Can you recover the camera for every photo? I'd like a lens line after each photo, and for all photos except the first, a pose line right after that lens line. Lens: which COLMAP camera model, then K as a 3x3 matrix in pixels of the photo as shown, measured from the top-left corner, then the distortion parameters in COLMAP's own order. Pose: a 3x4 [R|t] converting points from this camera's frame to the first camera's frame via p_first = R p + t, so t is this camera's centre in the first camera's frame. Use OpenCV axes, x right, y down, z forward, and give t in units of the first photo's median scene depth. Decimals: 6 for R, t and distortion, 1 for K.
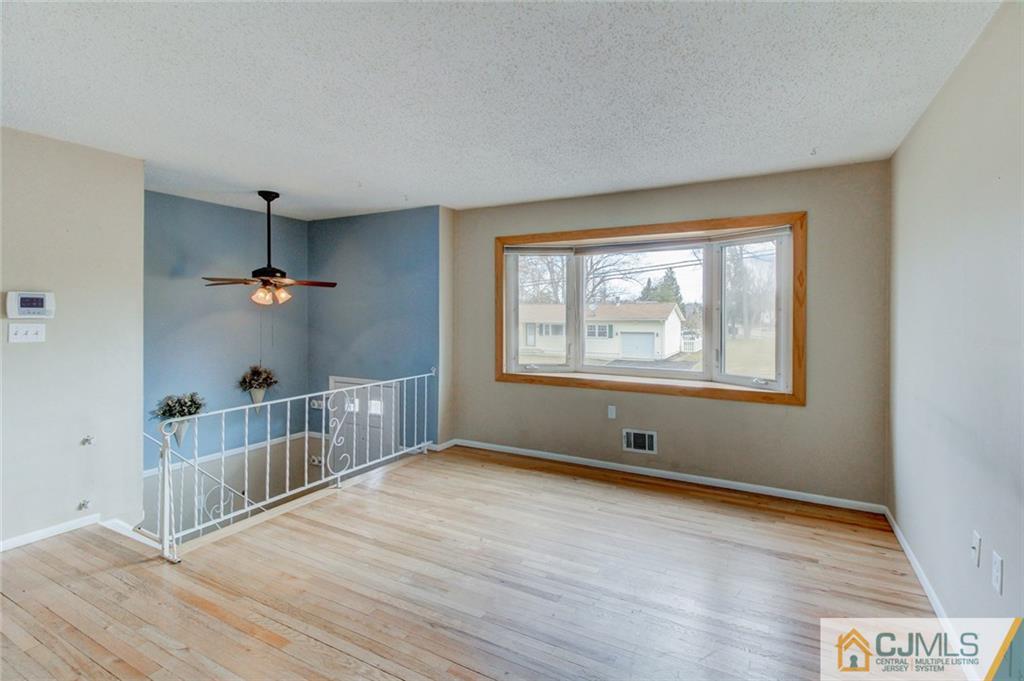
lens RADIAL K [[487.1, 0, 523.0], [0, 487.1, 313.3], [0, 0, 1]] dist [0.006056, -0.000815]
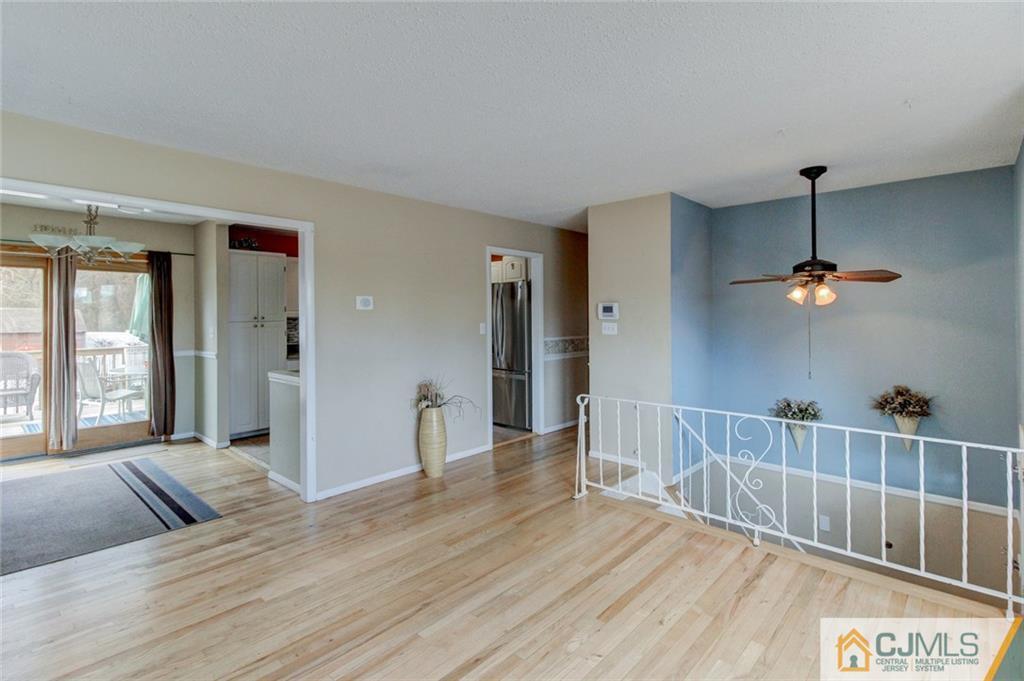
lens RADIAL K [[487.1, 0, 511.0], [0, 487.1, 317.0], [0, 0, 1]] dist [0.006056, -0.000815]
pose [[-0.245297, 0.005922, -0.969430, 0.404785], [0.004256, 0.999978, 0.005032, -0.004260], [0.969439, -0.002891, -0.245317, 0.717585]]
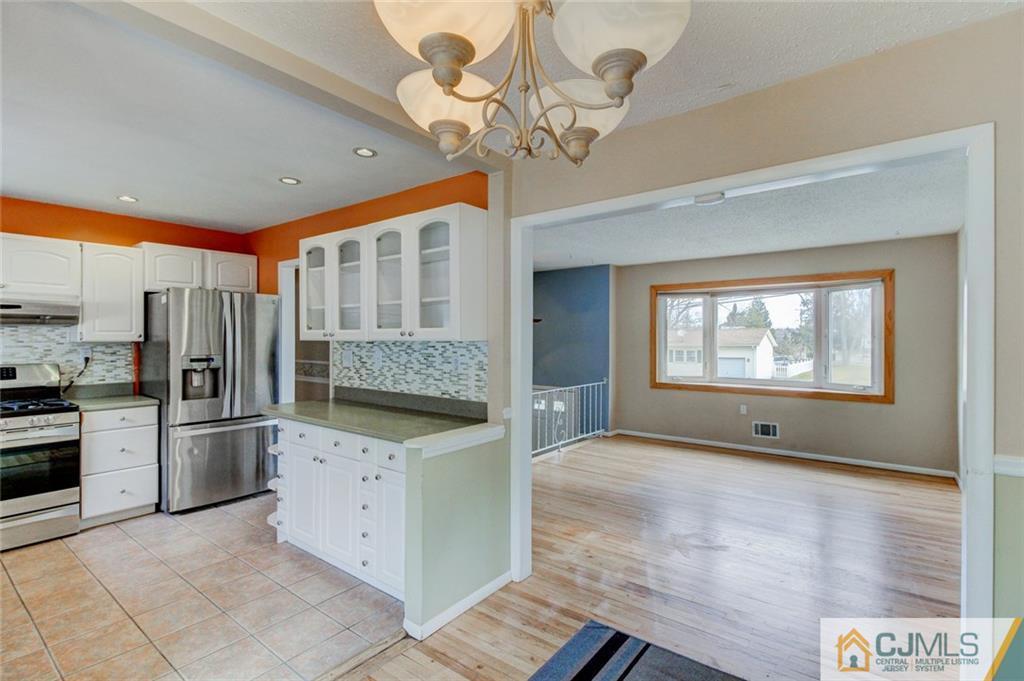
lens RADIAL K [[487.1, 0, 509.3], [0, 487.1, 336.1], [0, 0, 1]] dist [0.006056, -0.000815]
pose [[0.985363, -0.002684, -0.170449, -0.223915], [0.001666, 0.999980, -0.006119, -0.002694], [0.170462, 0.005745, 0.985347, -0.468574]]
